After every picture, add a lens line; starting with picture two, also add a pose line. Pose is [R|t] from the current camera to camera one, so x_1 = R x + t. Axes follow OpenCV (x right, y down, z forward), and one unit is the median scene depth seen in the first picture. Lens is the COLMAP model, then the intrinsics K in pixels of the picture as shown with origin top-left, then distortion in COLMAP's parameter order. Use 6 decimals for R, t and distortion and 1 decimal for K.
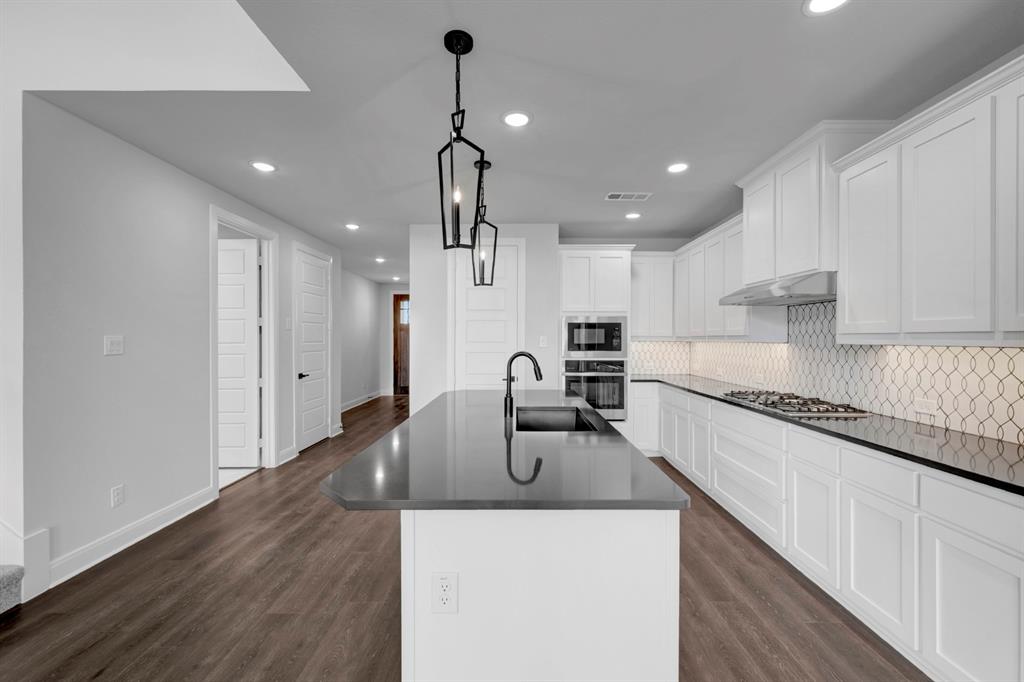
lens RADIAL K [[411.3, 0, 516.2], [0, 411.3, 340.9], [0, 0, 1]] dist [0.000585, -0.000222]
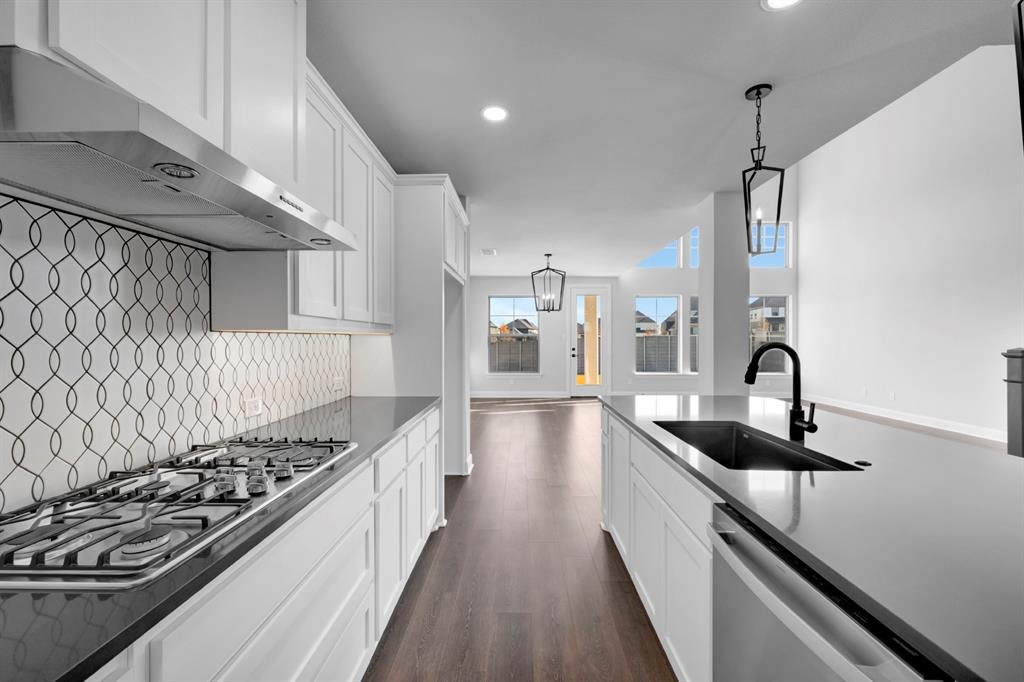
lens RADIAL K [[411.3, 0, 516.2], [0, 411.3, 340.9], [0, 0, 1]] dist [0.000585, -0.000222]
pose [[-0.999932, 0.000972, 0.011586, 0.290315], [0.001094, 0.999944, 0.010565, 0.012519], [-0.011575, 0.010577, -0.999877, 1.121489]]
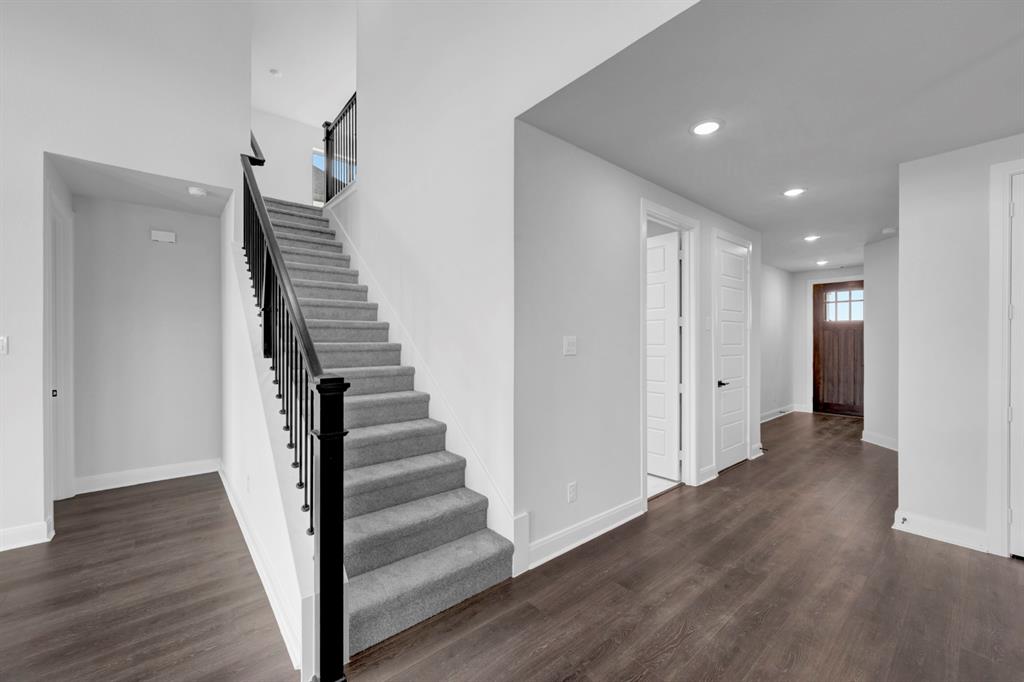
lens RADIAL K [[411.3, 0, 516.2], [0, 411.3, 340.9], [0, 0, 1]] dist [0.000585, -0.000222]
pose [[0.649559, 0.001534, -0.760310, -0.199087], [-0.005901, 0.999978, -0.003024, 0.001086], [0.760289, 0.006451, 0.649553, 0.158990]]
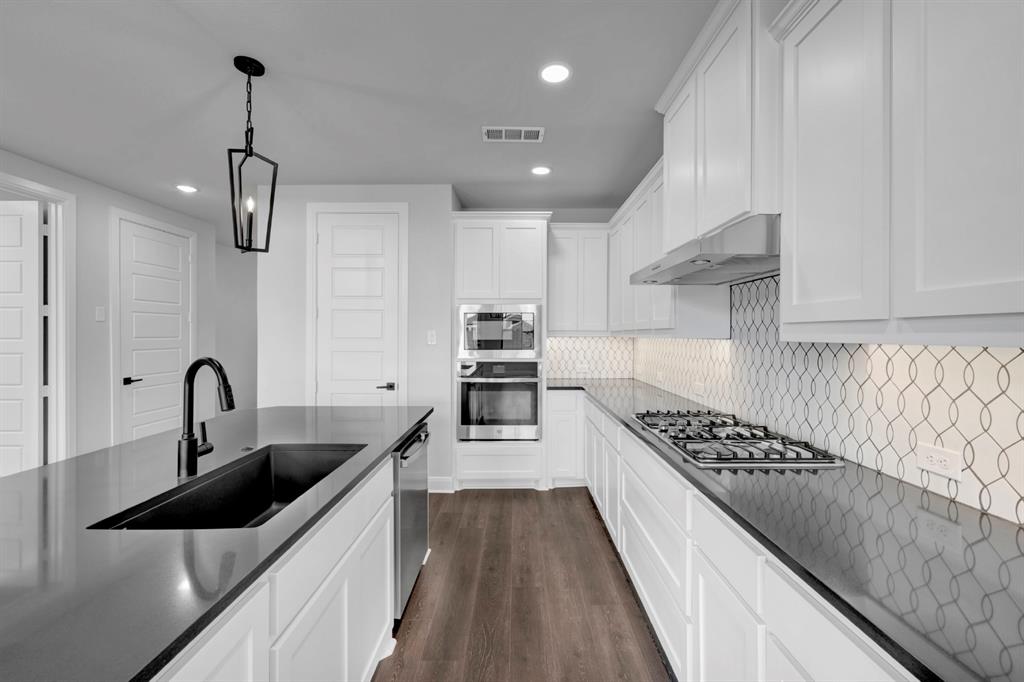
lens RADIAL K [[410.9, 0, 514.7], [0, 410.9, 334.9], [0, 0, 1]] dist [-0.000448, -0.000227]
pose [[1.000000, -0.000539, 0.000539, 0.281954], [0.000542, 0.999990, -0.004339, 0.000624], [-0.000536, 0.004339, 0.999990, 0.296033]]
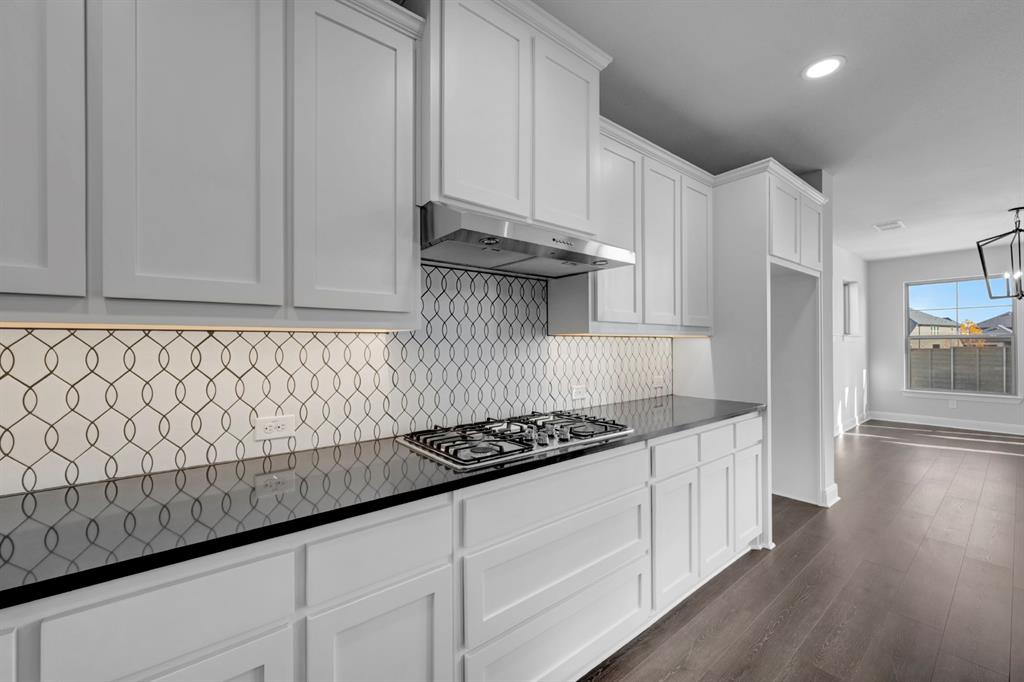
lens RADIAL K [[411.3, 0, 516.2], [0, 411.3, 340.9], [0, 0, 1]] dist [0.000585, -0.000222]
pose [[-0.630254, 0.011982, 0.776296, 0.161040], [0.009252, 0.999926, -0.007922, 0.019240], [-0.776334, 0.002189, -0.630318, 1.123192]]
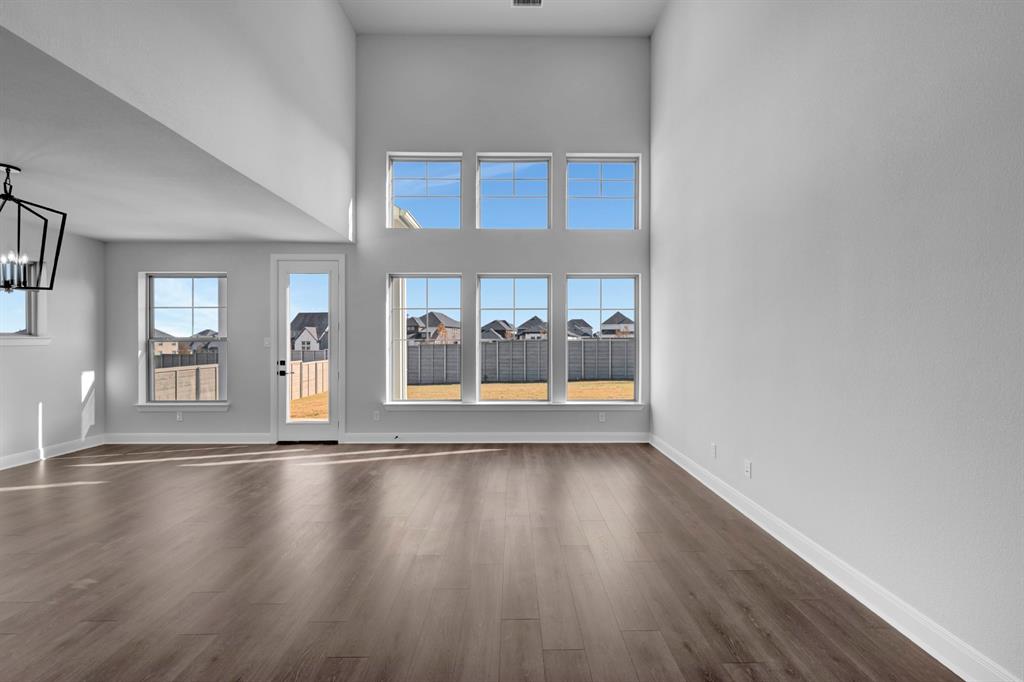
lens RADIAL K [[409.5, 0, 520.3], [0, 409.5, 344.7], [0, 0, 1]] dist [0.001315, -0.000132]
pose [[-0.999821, 0.003280, -0.018656, -0.878404], [0.002983, 0.999868, 0.015941, 0.002229], [0.018706, 0.015882, -0.999699, 0.126708]]
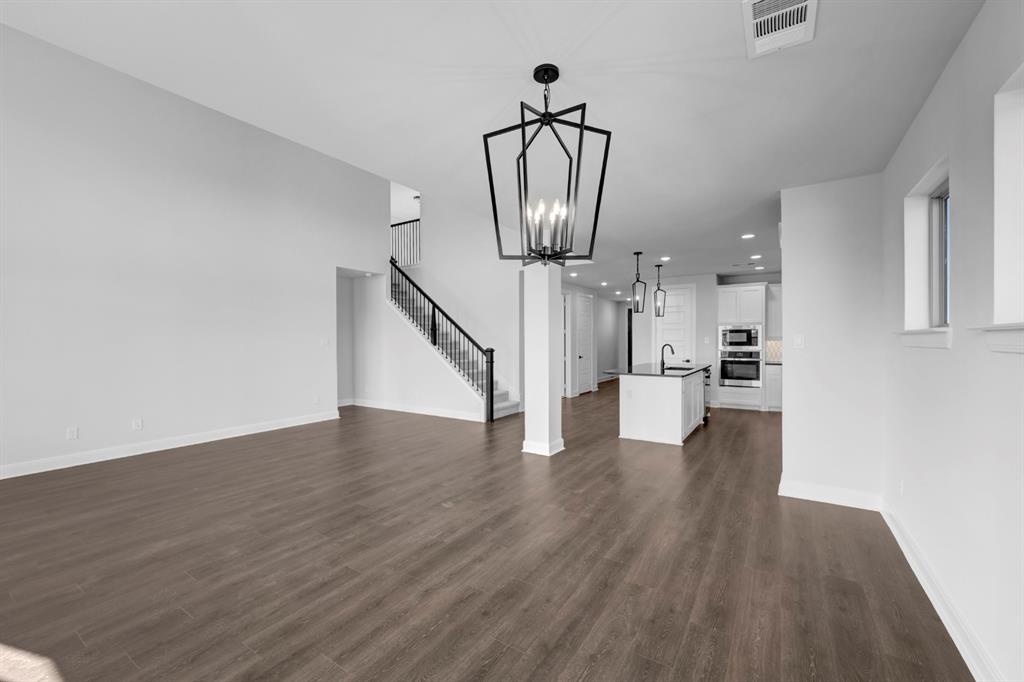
lens RADIAL K [[417.0, 0, 512.0], [0, 417.0, 341.0], [0, 0, 1]] dist [-0.000554, 0.000038]
pose [[0.837853, -0.000754, -0.545896, 0.441060], [-0.001059, 0.999995, -0.003005, 0.013606], [0.545895, 0.003096, 0.837848, -1.247896]]
